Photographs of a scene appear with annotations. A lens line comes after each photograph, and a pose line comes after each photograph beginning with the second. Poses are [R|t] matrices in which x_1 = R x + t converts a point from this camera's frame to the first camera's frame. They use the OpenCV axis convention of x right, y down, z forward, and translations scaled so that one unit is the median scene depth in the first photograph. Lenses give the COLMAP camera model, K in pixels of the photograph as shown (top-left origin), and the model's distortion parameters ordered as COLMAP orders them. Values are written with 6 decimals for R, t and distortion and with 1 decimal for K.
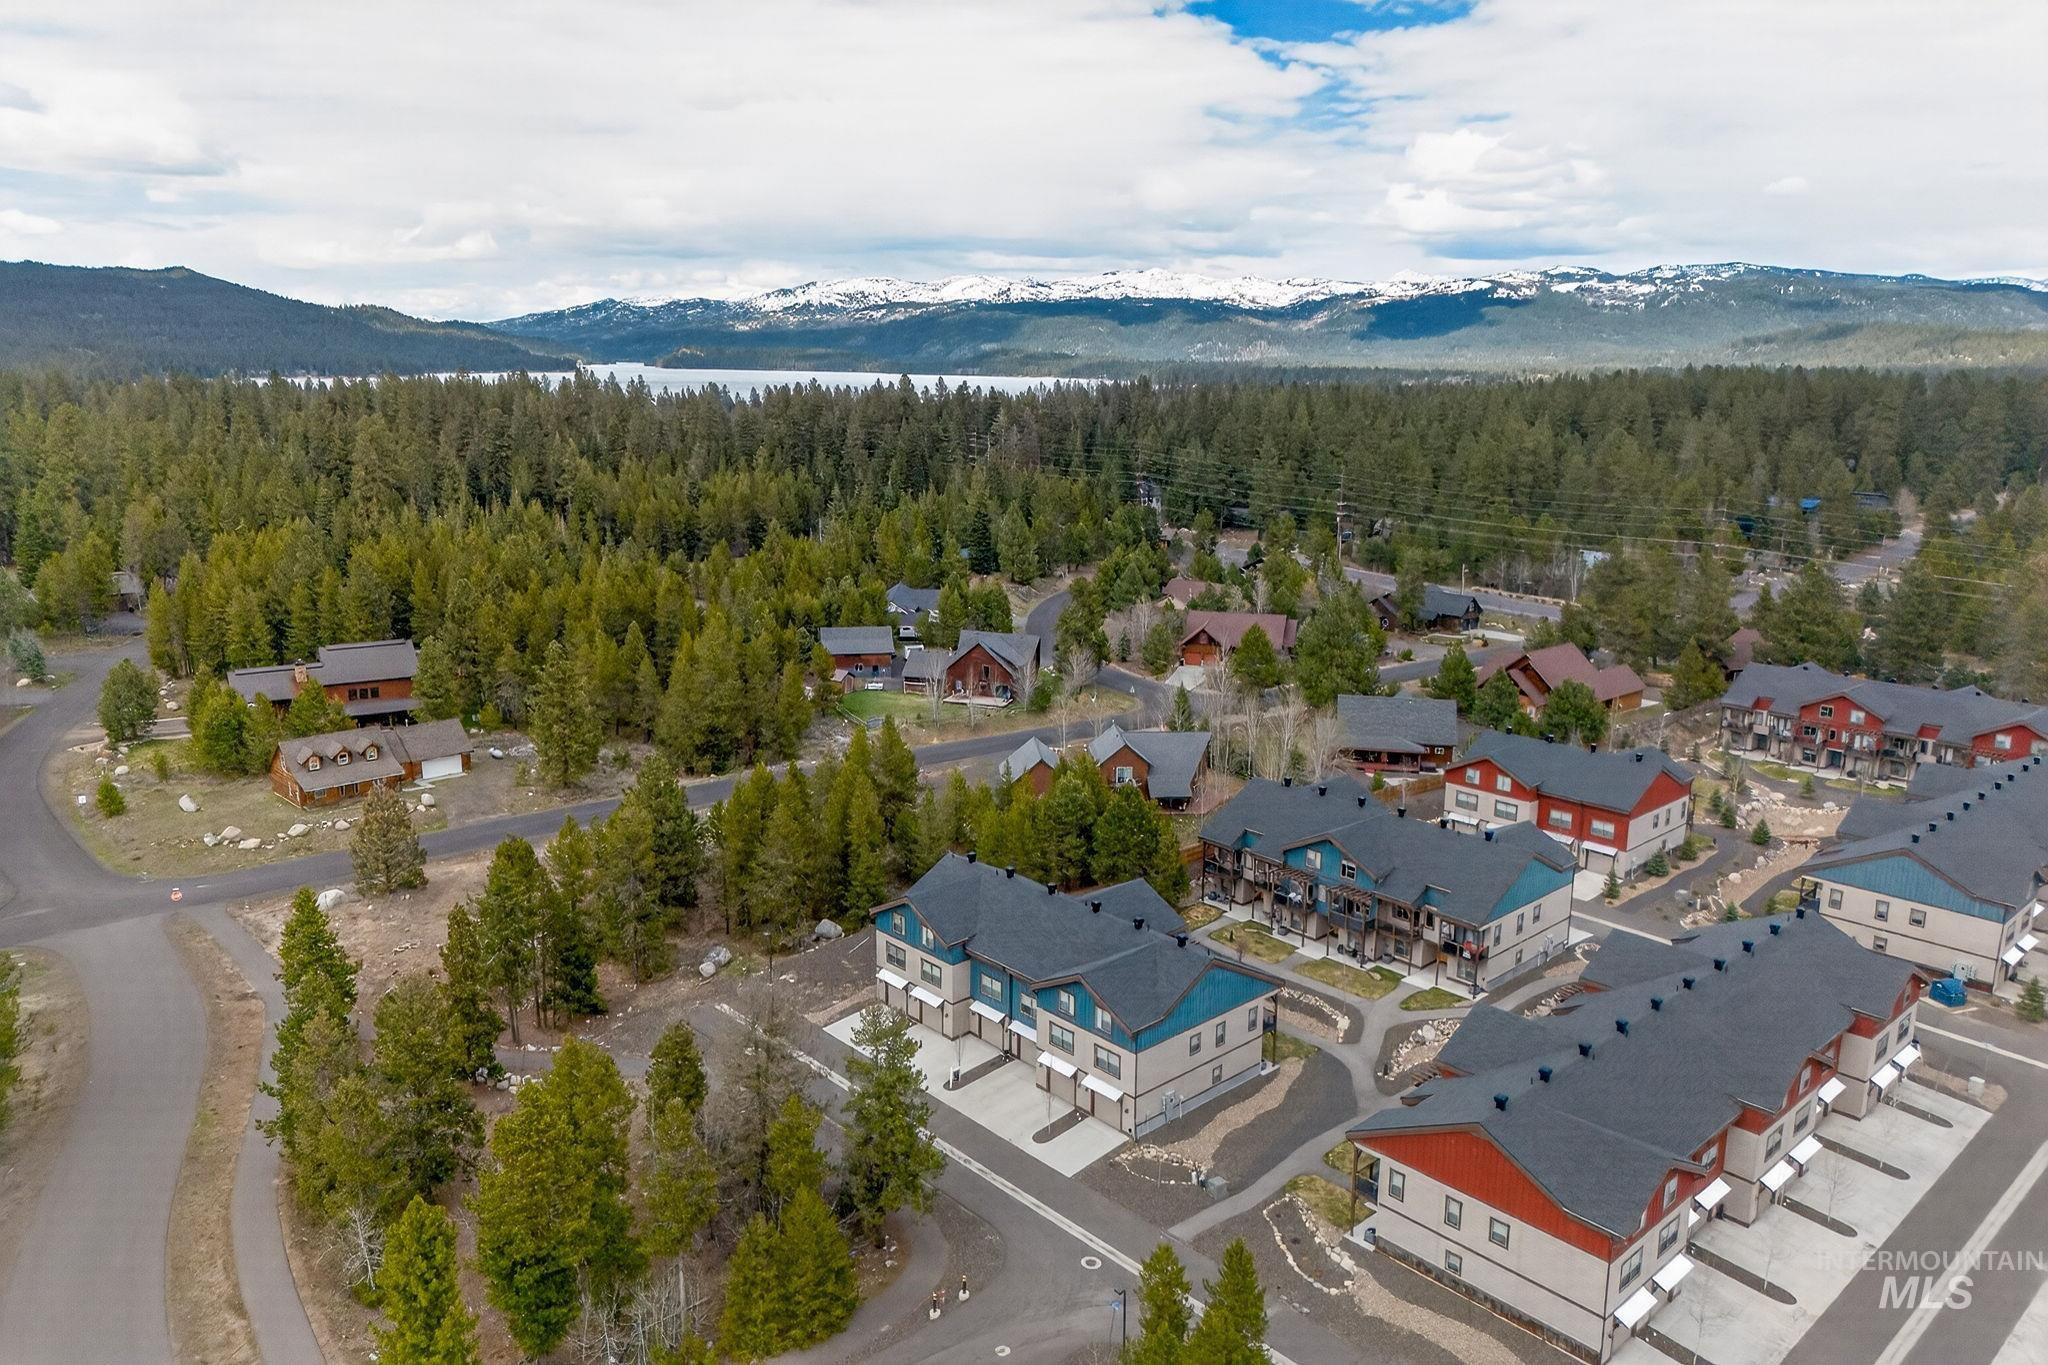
lens RADIAL K [[1430.4, 0, 1020.5], [0, 1430.4, 679.4], [0, 0, 1]] dist [0.069704, -0.057878]
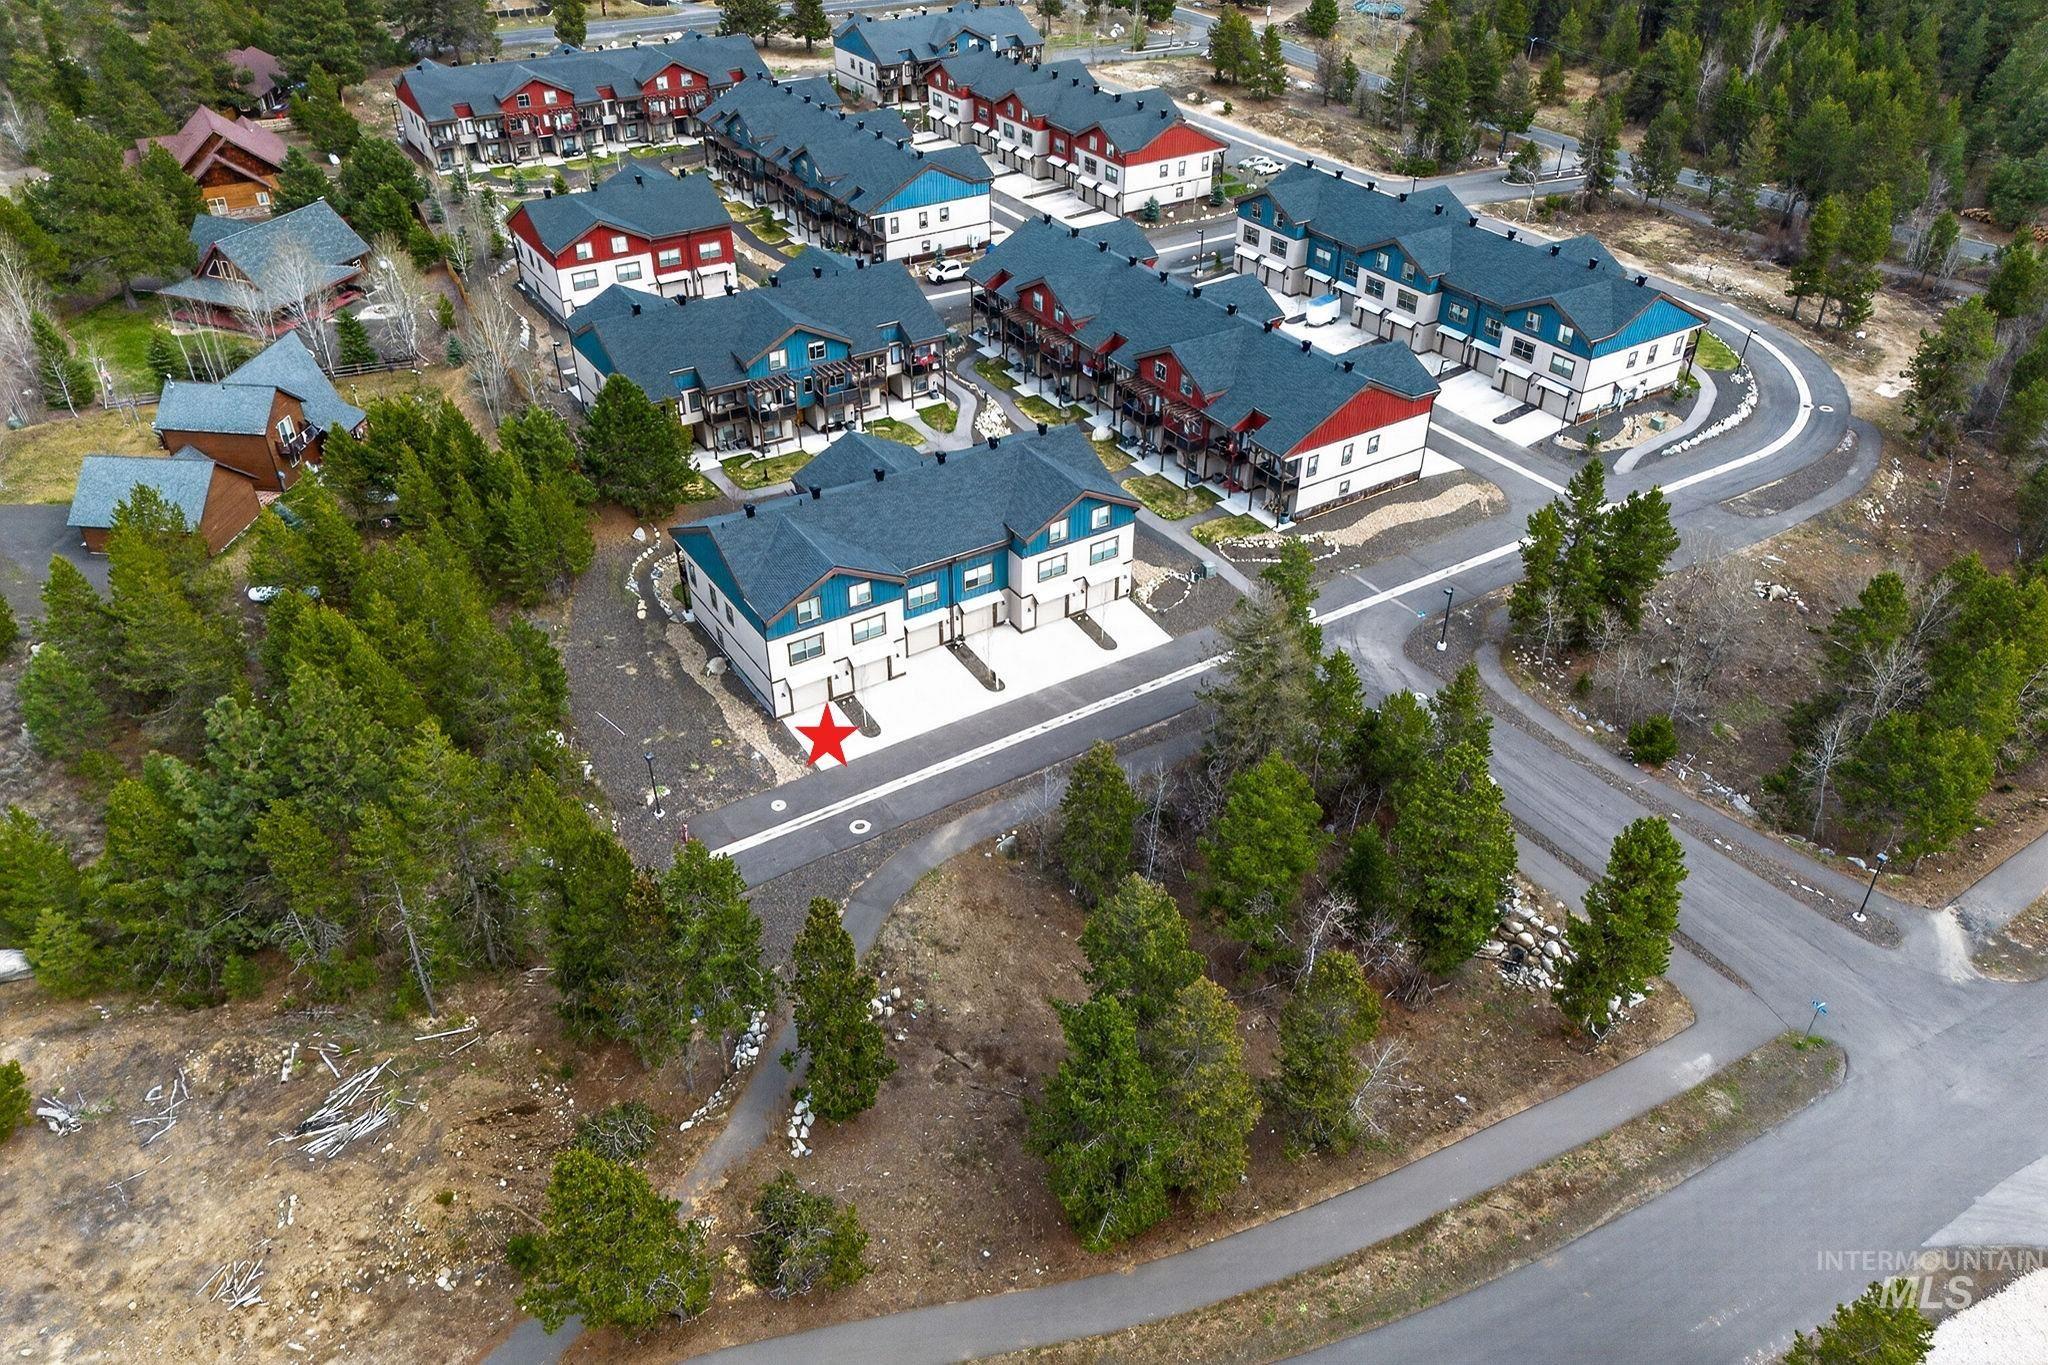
lens RADIAL K [[1430.4, 0, 1015.2], [0, 1430.4, 669.4], [0, 0, 1]] dist [0.069704, -0.057878]
pose [[0.177150, -0.572004, 0.800893, -0.542808], [0.215299, 0.816577, 0.535583, -0.153297], [-0.960346, 0.077553, 0.267809, 0.512502]]
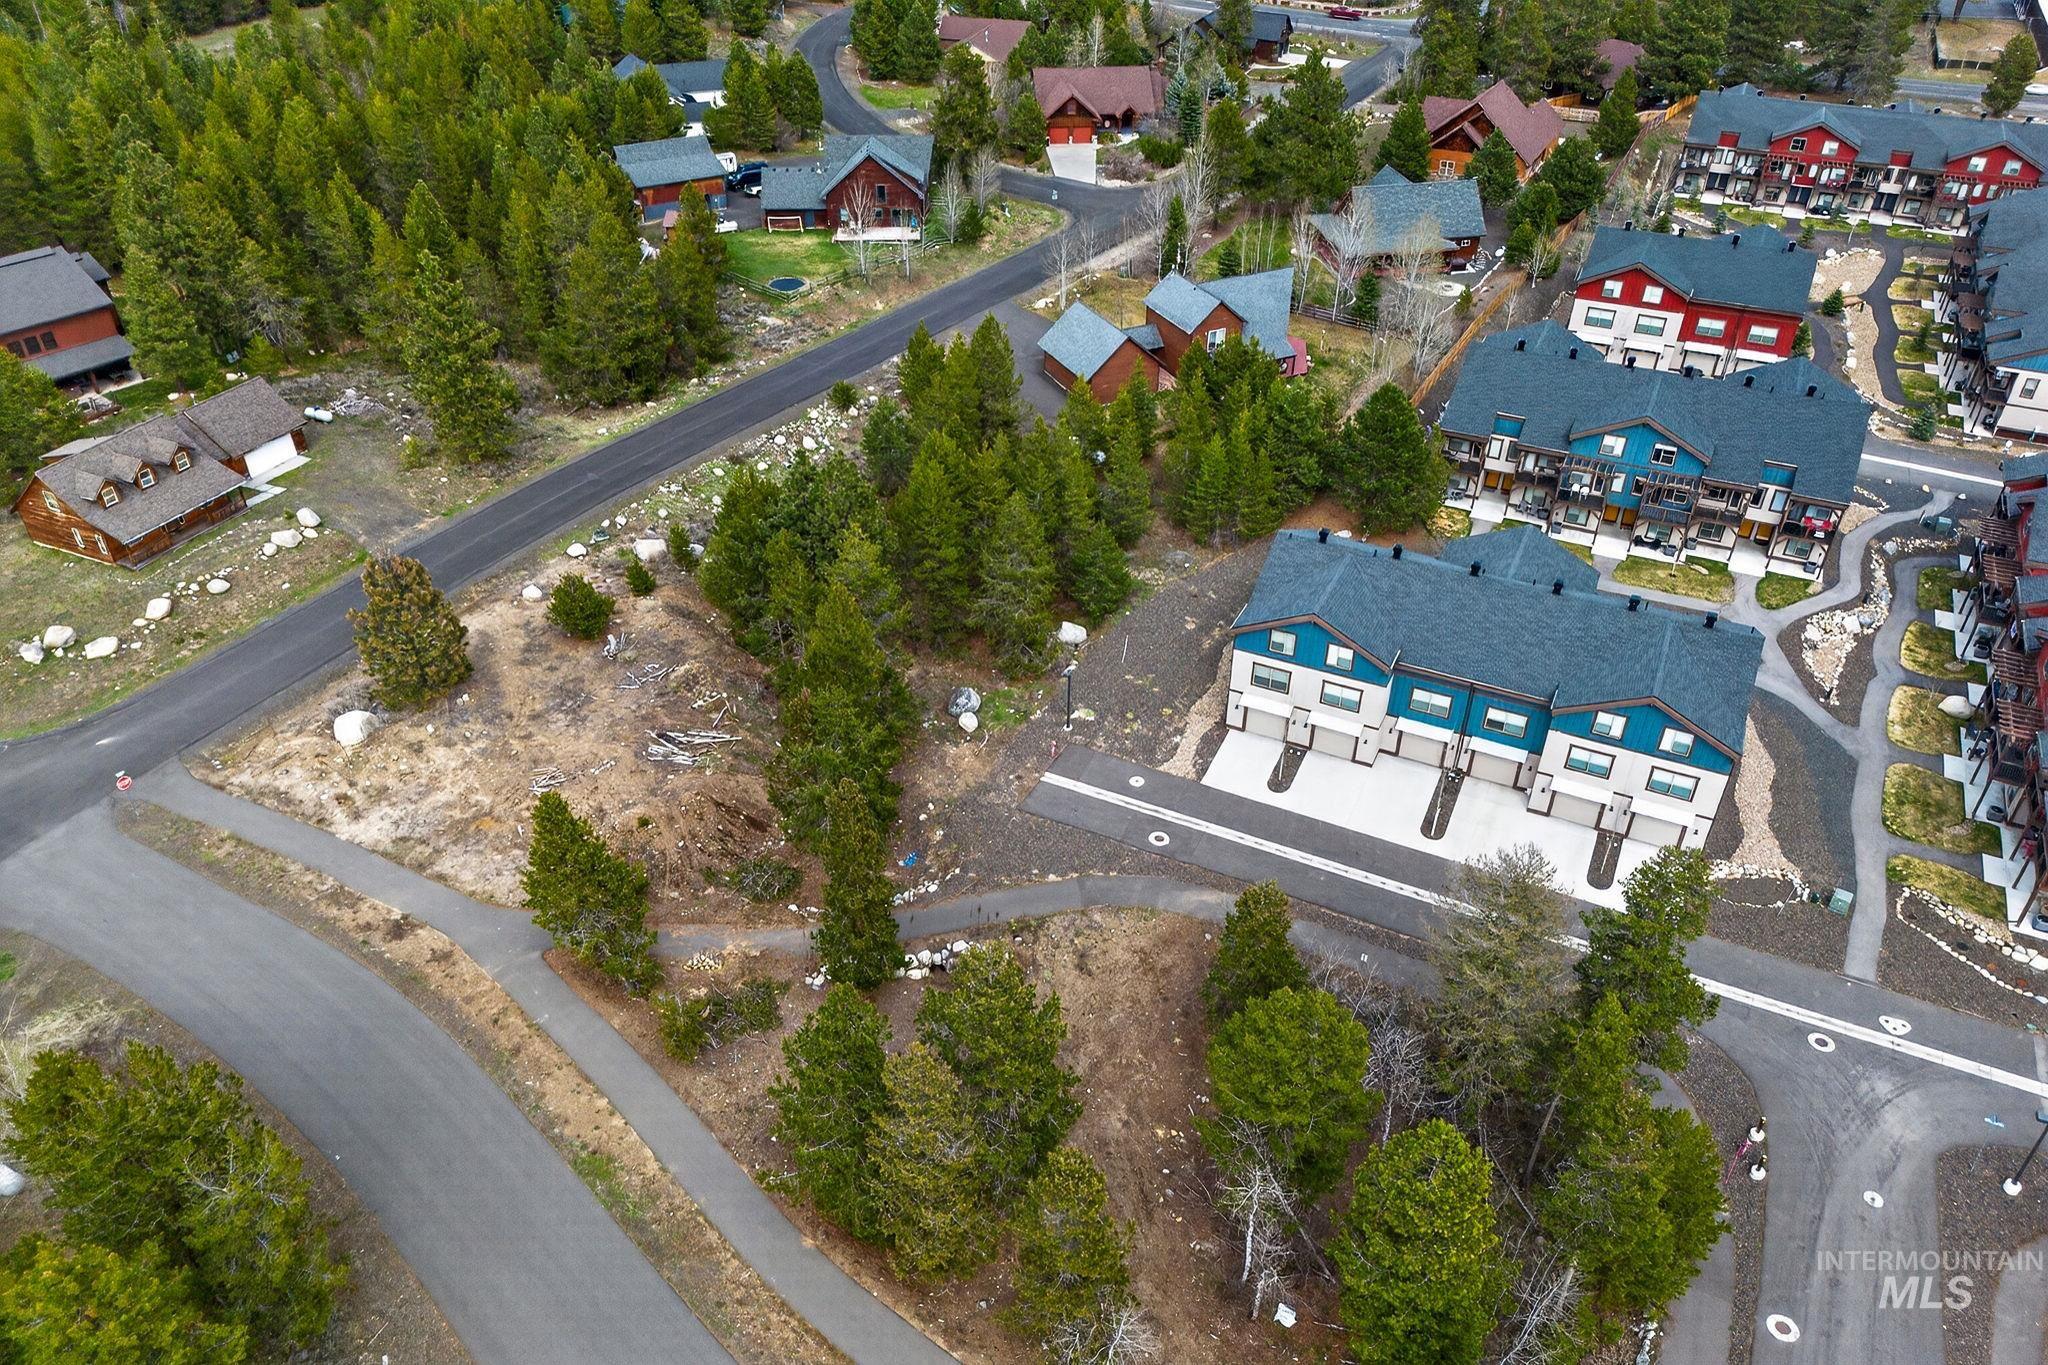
lens RADIAL K [[1430.4, 0, 1026.6], [0, 1430.4, 681.1], [0, 0, 1]] dist [0.069704, -0.057878]
pose [[0.930993, -0.214801, 0.295148, -0.338521], [0.083472, 0.912391, 0.400719, -0.100803], [-0.355365, -0.348430, 0.867360, 0.276892]]
